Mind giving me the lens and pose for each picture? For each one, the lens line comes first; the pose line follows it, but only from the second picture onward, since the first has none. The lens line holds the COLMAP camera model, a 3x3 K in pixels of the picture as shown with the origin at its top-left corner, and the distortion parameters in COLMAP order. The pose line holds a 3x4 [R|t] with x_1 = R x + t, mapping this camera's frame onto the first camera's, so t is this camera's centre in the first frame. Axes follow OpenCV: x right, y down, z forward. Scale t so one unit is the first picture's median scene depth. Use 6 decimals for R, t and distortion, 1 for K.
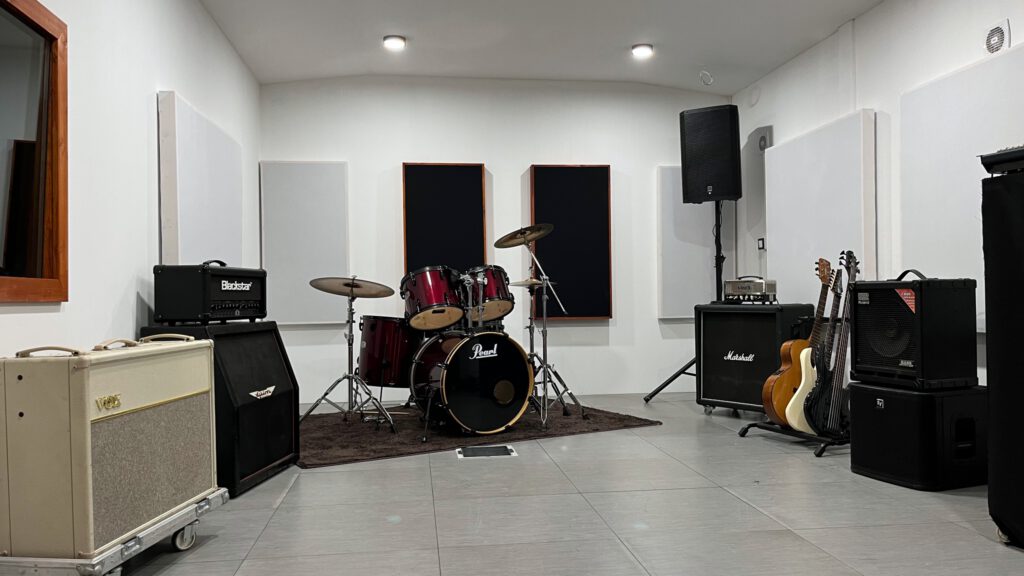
lens RADIAL K [[763.1, 0, 511.9], [0, 763.1, 289.1], [0, 0, 1]] dist [0.001679, -0.000095]
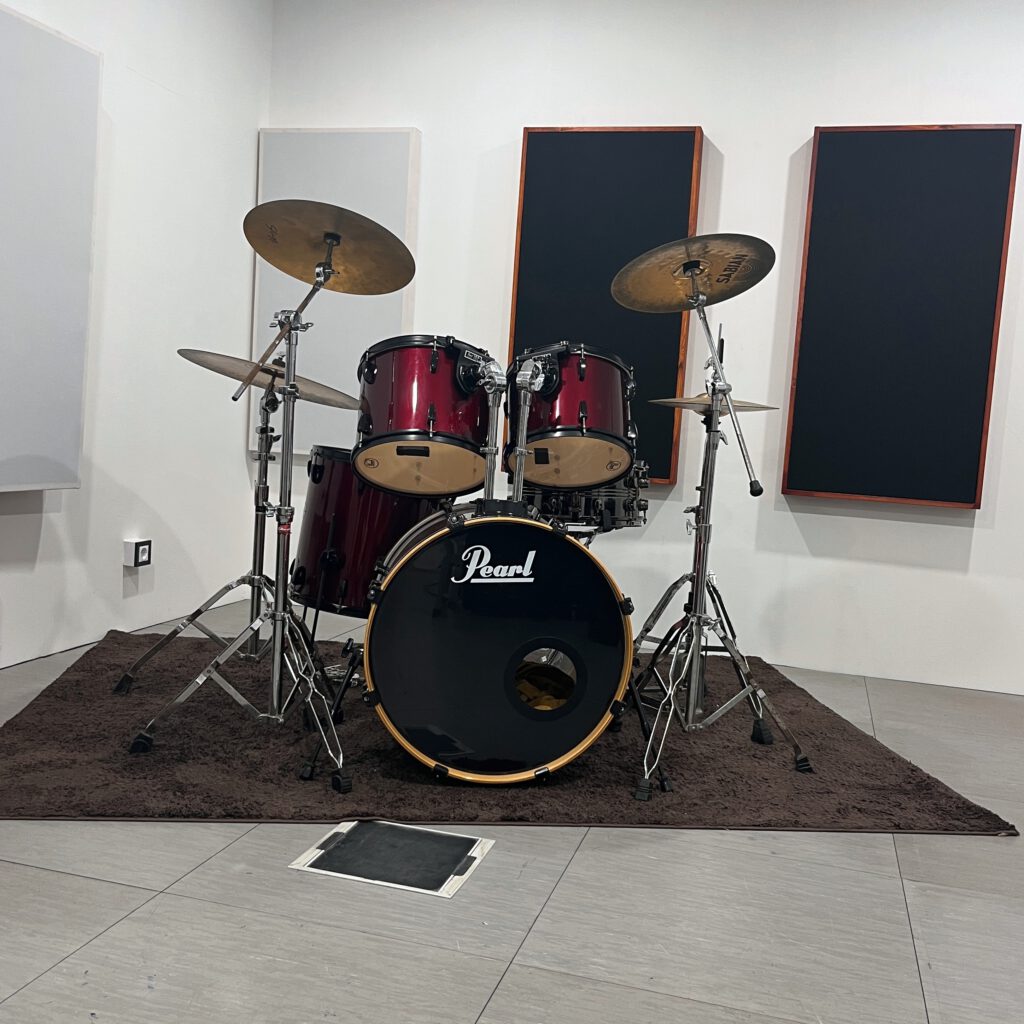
lens RADIAL K [[1075.4, 0, 511.8], [0, 1075.4, 514.0], [0, 0, 1]] dist [-0.009218, 0.000000]
pose [[0.914154, 0.109397, -0.390327, 0.170385], [-0.074415, 0.991821, 0.103695, 0.000221], [0.398478, -0.065747, 0.914818, 0.506470]]
